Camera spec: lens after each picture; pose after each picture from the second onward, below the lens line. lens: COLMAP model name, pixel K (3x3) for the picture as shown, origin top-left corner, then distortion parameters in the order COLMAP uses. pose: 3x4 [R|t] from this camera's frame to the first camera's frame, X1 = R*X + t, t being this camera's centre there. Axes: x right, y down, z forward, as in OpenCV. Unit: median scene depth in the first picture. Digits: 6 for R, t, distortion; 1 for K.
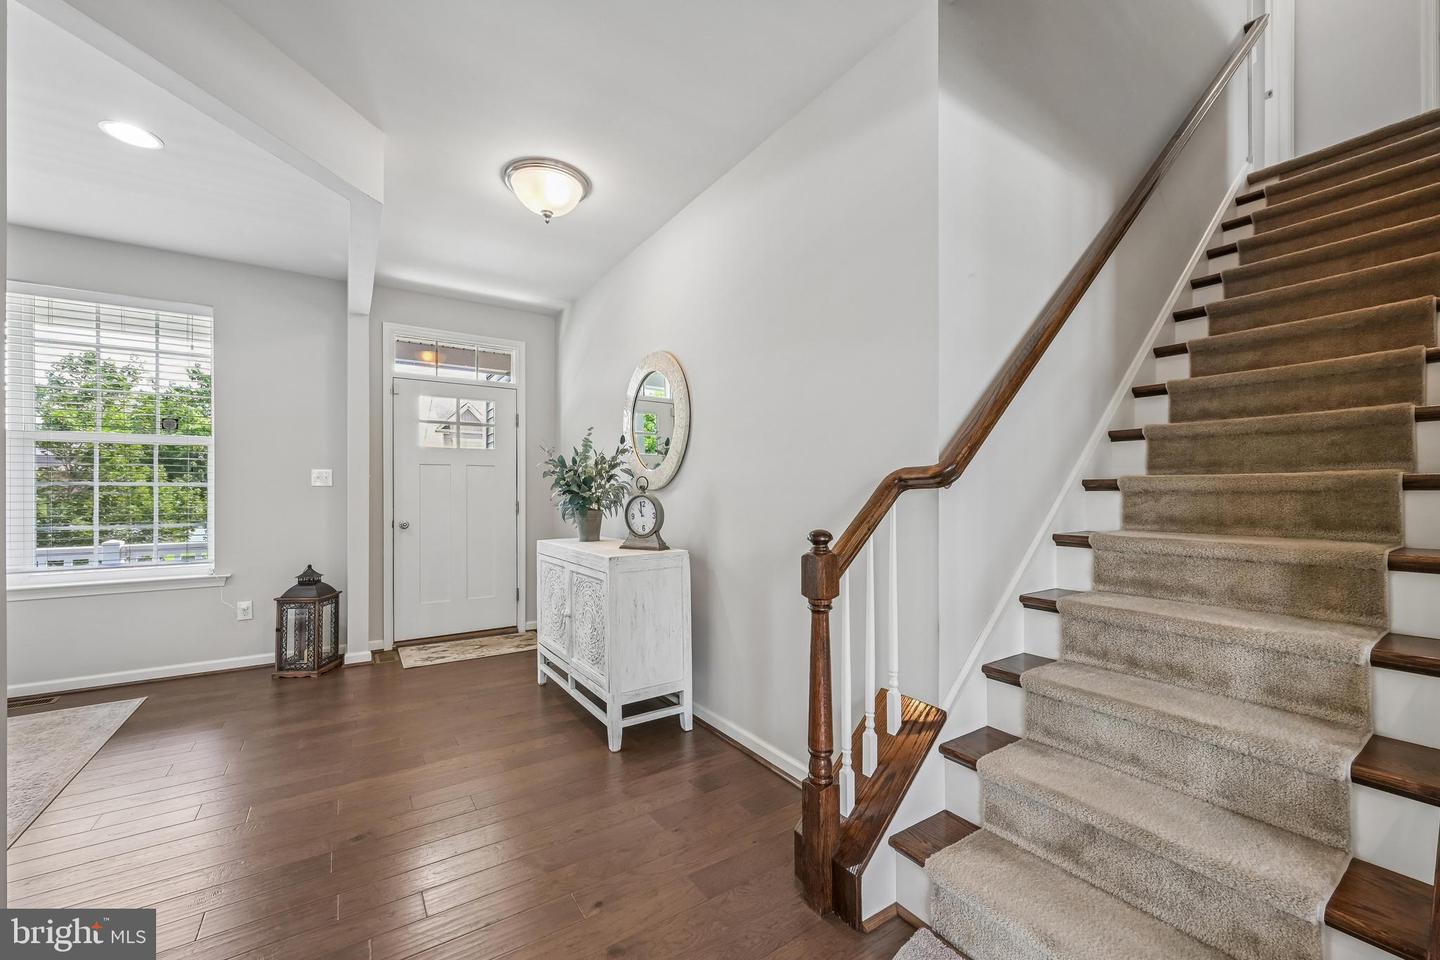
lens RADIAL K [[574.5, 0, 732.1], [0, 574.5, 505.6], [0, 0, 1]] dist [0.001291, 0.000293]
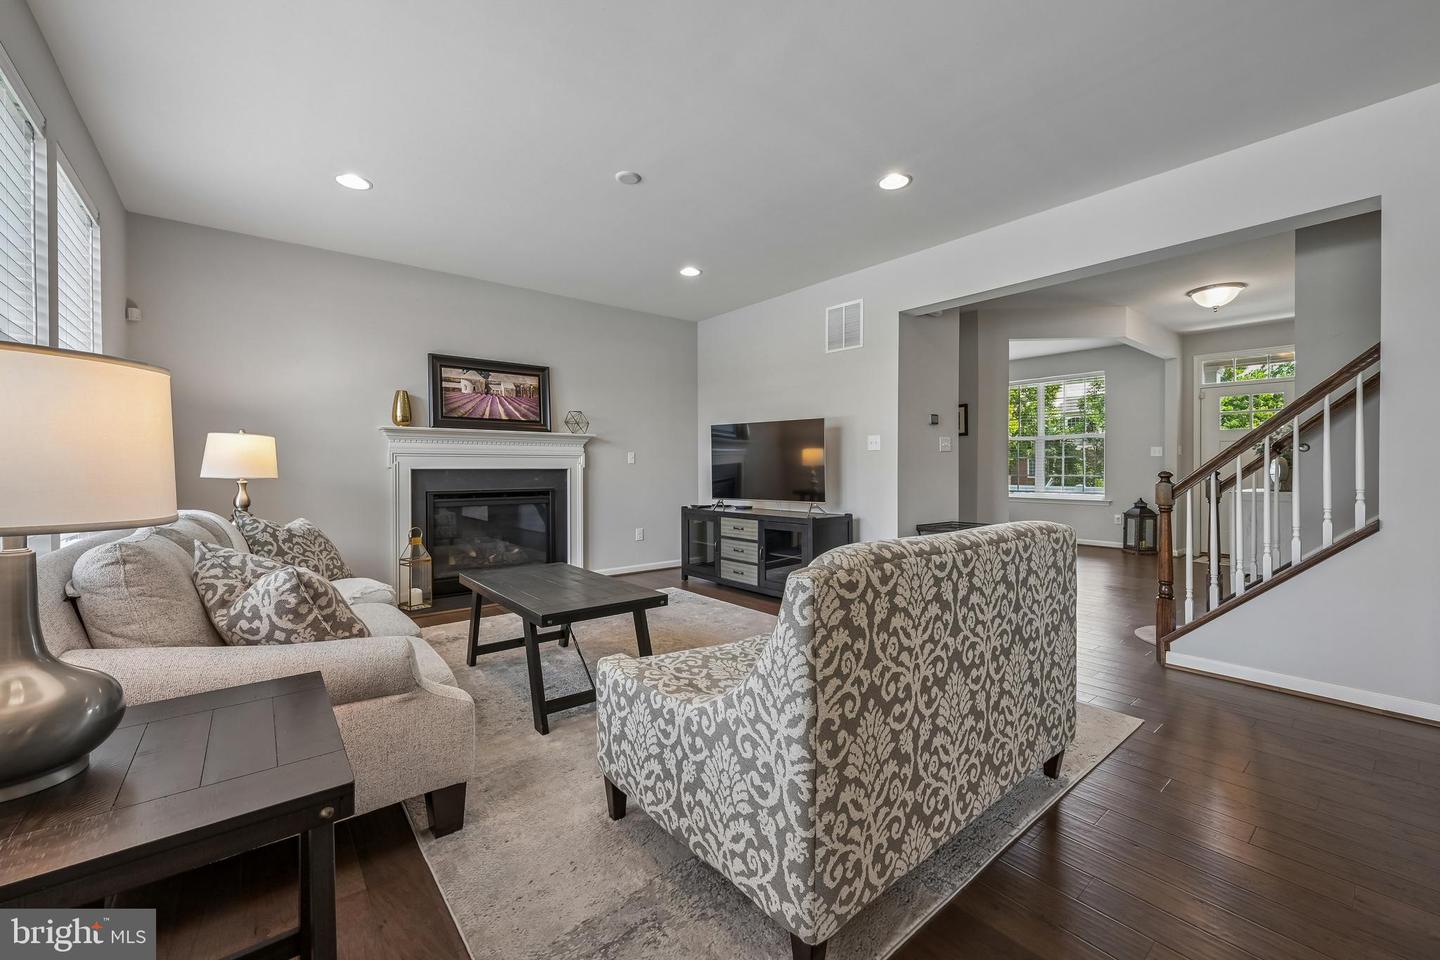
lens RADIAL K [[574.5, 0, 717.9], [0, 574.5, 477.8], [0, 0, 1]] dist [0.001291, 0.000293]
pose [[0.072327, 0.016820, -0.997239, 1.092803], [-0.015992, 0.999749, 0.015702, 0.030129], [0.997253, 0.014813, 0.072578, -0.553581]]
